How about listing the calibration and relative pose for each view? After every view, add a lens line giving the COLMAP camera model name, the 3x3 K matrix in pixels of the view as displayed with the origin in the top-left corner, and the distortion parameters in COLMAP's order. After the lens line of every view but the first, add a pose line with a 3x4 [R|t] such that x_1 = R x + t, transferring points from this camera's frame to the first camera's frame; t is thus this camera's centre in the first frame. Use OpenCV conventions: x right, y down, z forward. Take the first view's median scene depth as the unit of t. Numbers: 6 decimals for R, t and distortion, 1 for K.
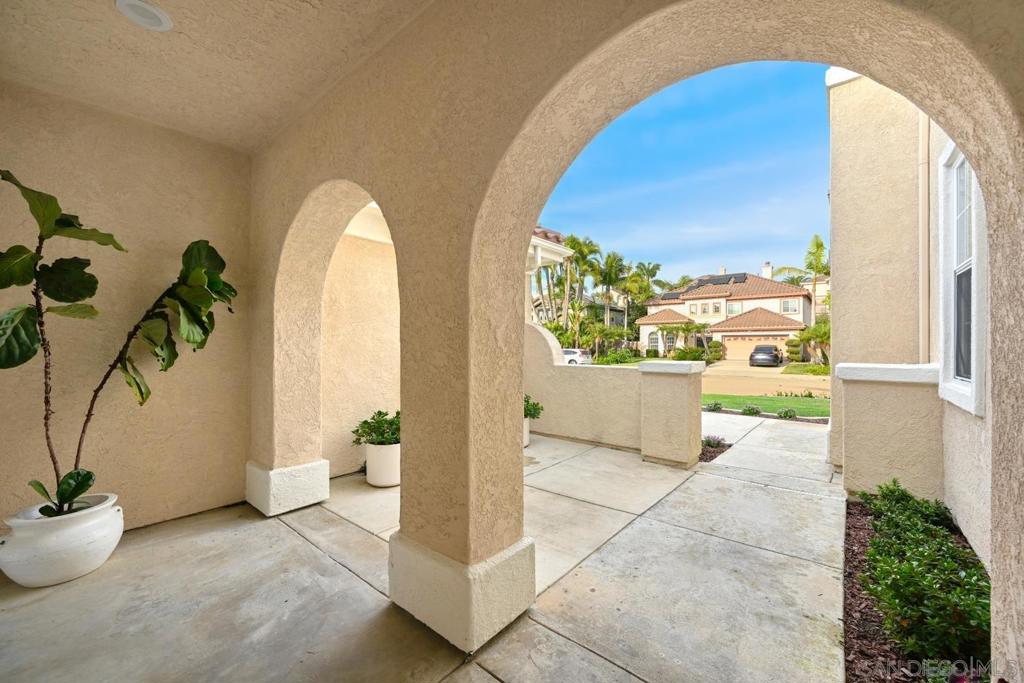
lens RADIAL K [[408.3, 0, 512.0], [0, 408.3, 345.6], [0, 0, 1]] dist [-0.002707, 0.000374]
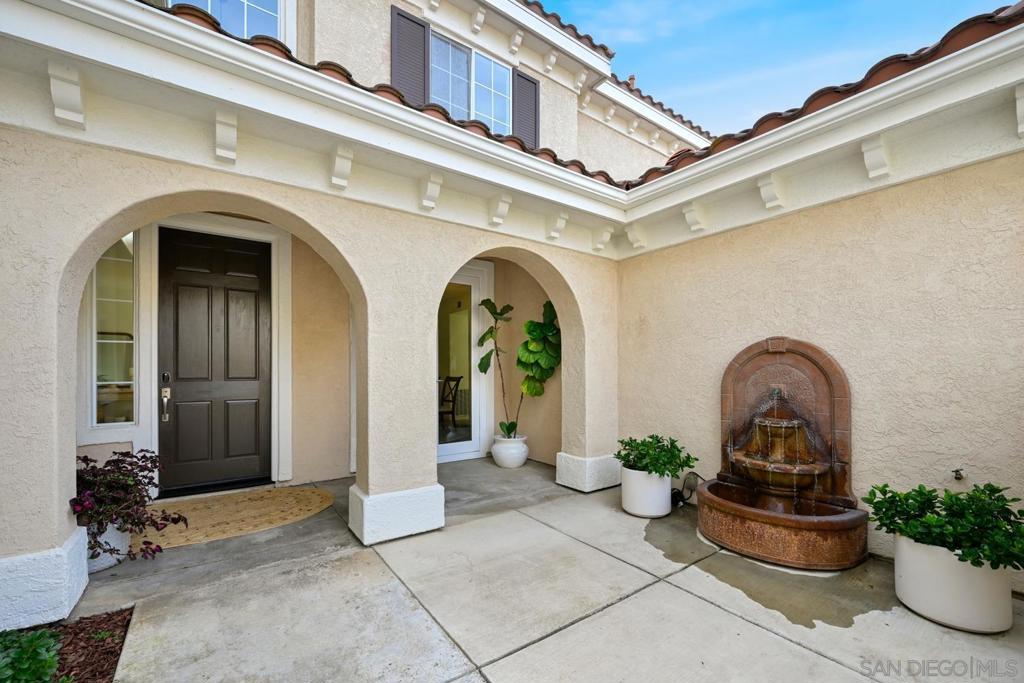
lens RADIAL K [[408.3, 0, 508.9], [0, 408.3, 370.1], [0, 0, 1]] dist [-0.002707, 0.000374]
pose [[-0.251804, -0.000196, -0.967778, 0.852892], [0.006967, 0.999974, -0.002015, 0.021533], [0.967753, -0.007250, -0.251796, 1.214619]]
